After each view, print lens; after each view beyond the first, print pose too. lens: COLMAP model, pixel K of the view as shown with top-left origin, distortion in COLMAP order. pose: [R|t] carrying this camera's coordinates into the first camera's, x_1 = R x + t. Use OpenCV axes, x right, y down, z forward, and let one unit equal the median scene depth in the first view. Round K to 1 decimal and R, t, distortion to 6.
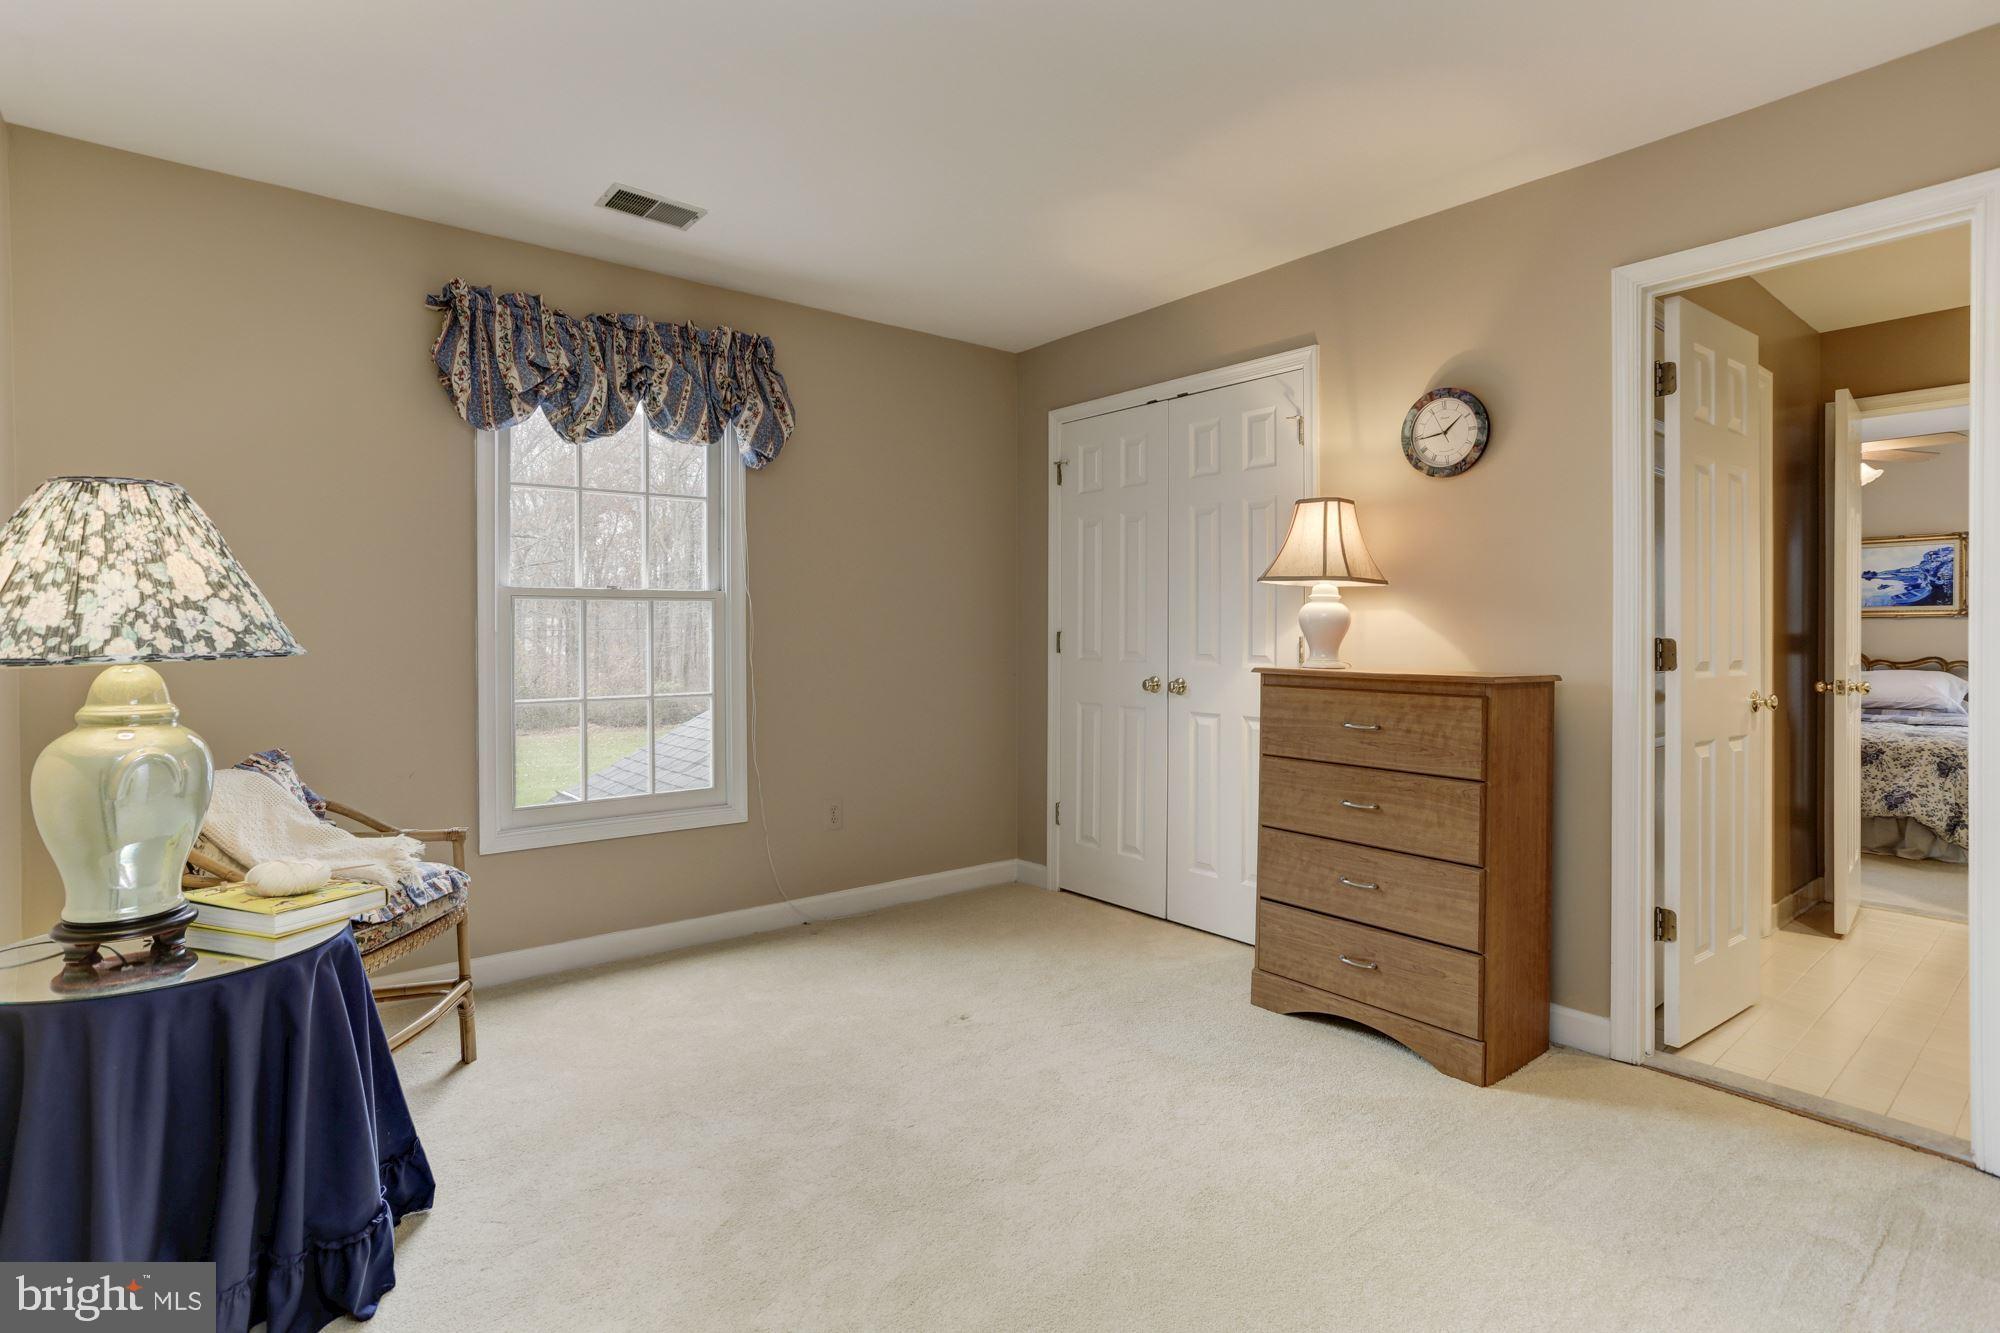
lens RADIAL K [[995.2, 0, 997.2], [0, 995.2, 632.4], [0, 0, 1]] dist [-0.034800, 0.030116]
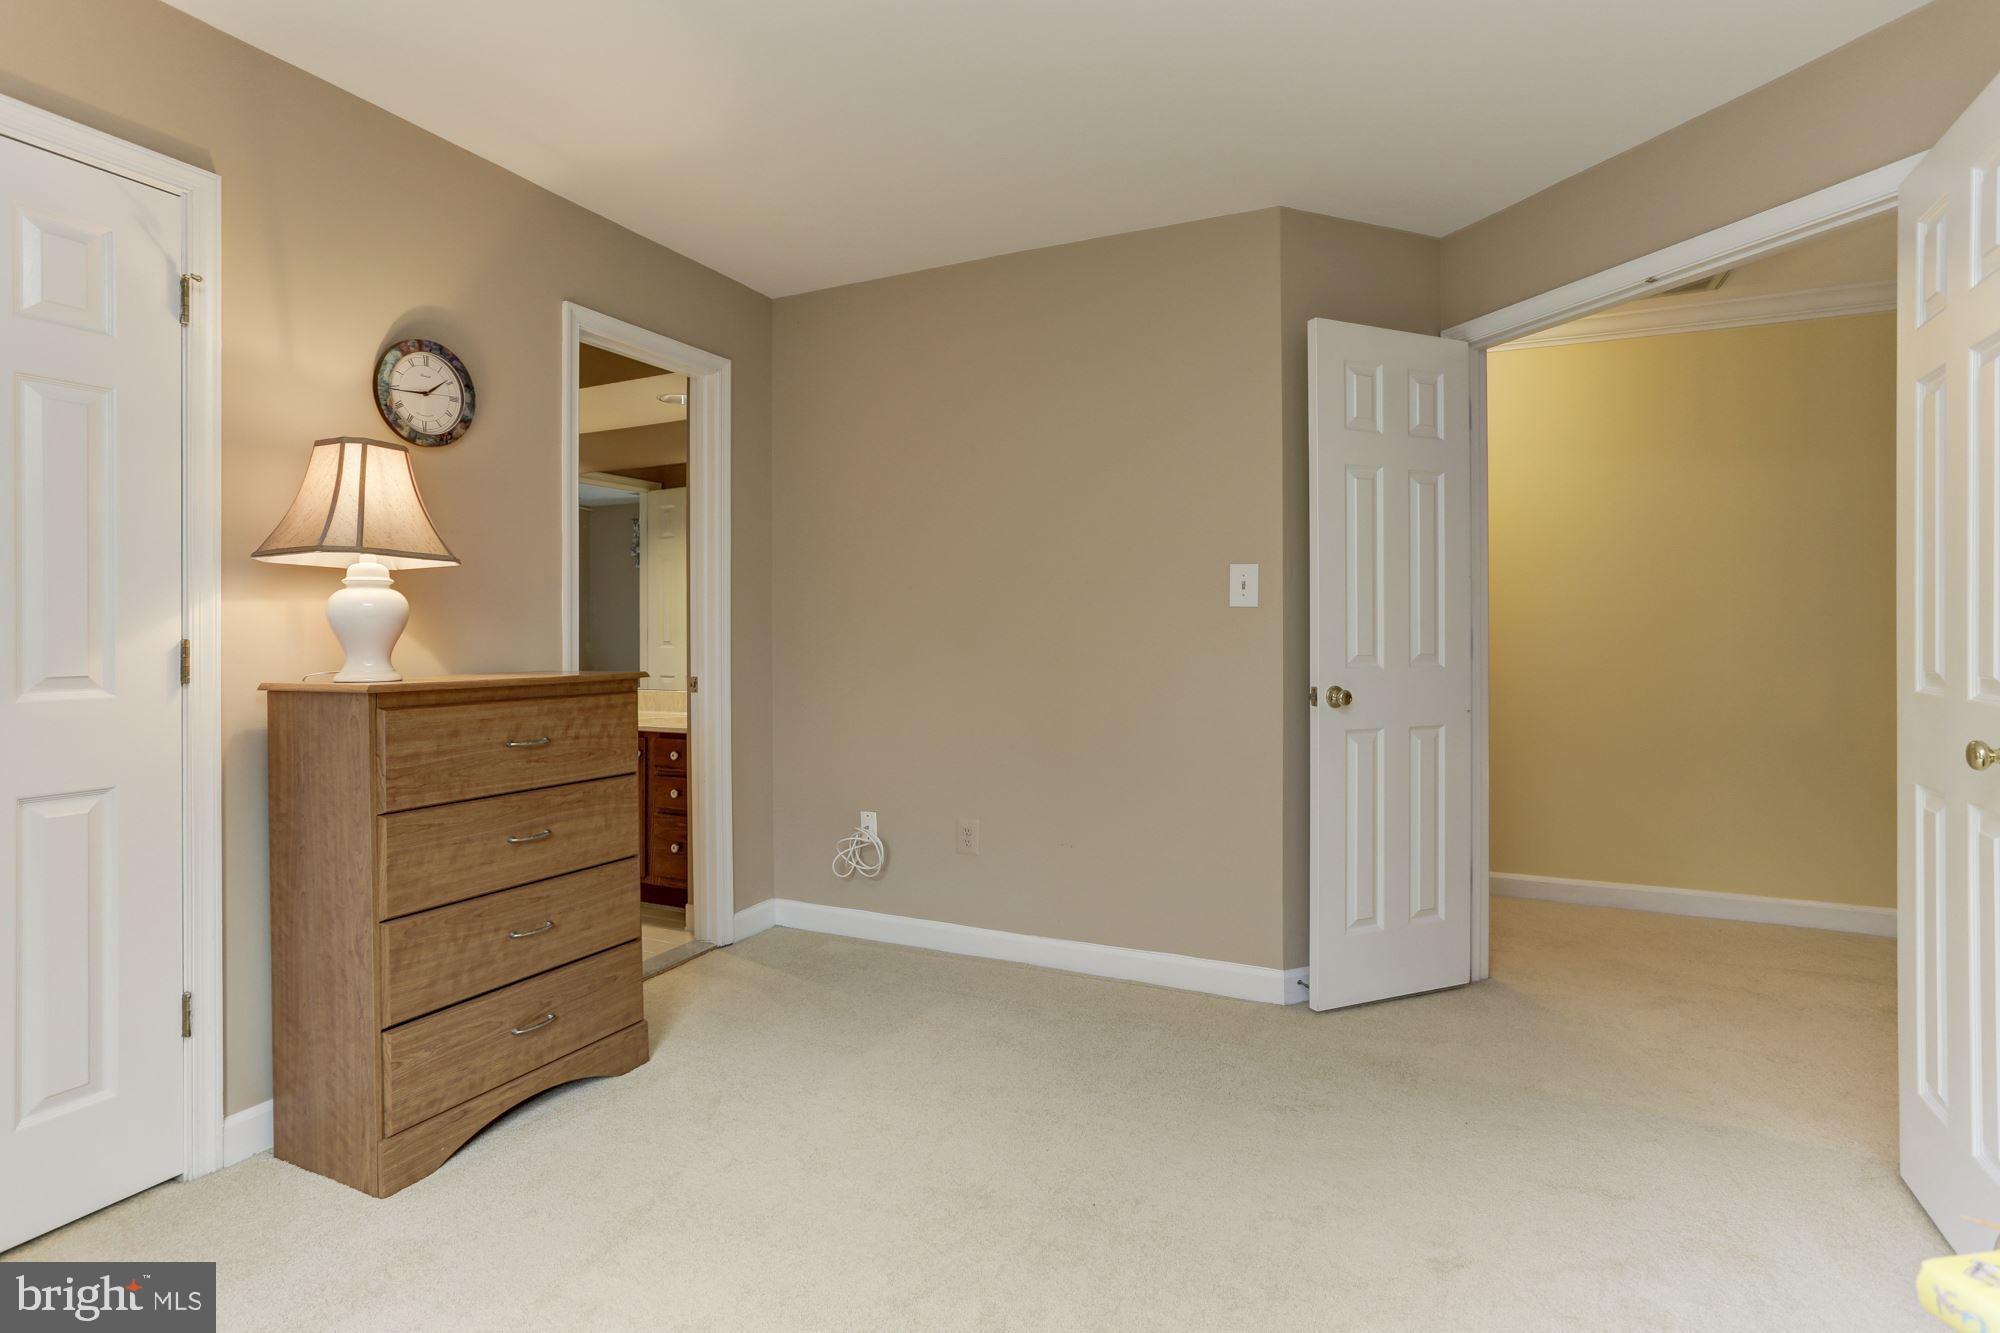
lens RADIAL K [[995.2, 0, 997.2], [0, 995.2, 632.4], [0, 0, 1]] dist [-0.034800, 0.030116]
pose [[-0.430128, -0.002436, 0.902765, -0.542680], [0.006266, 0.999964, 0.005684, -0.000352], [-0.902746, 0.008101, -0.430097, 0.974683]]
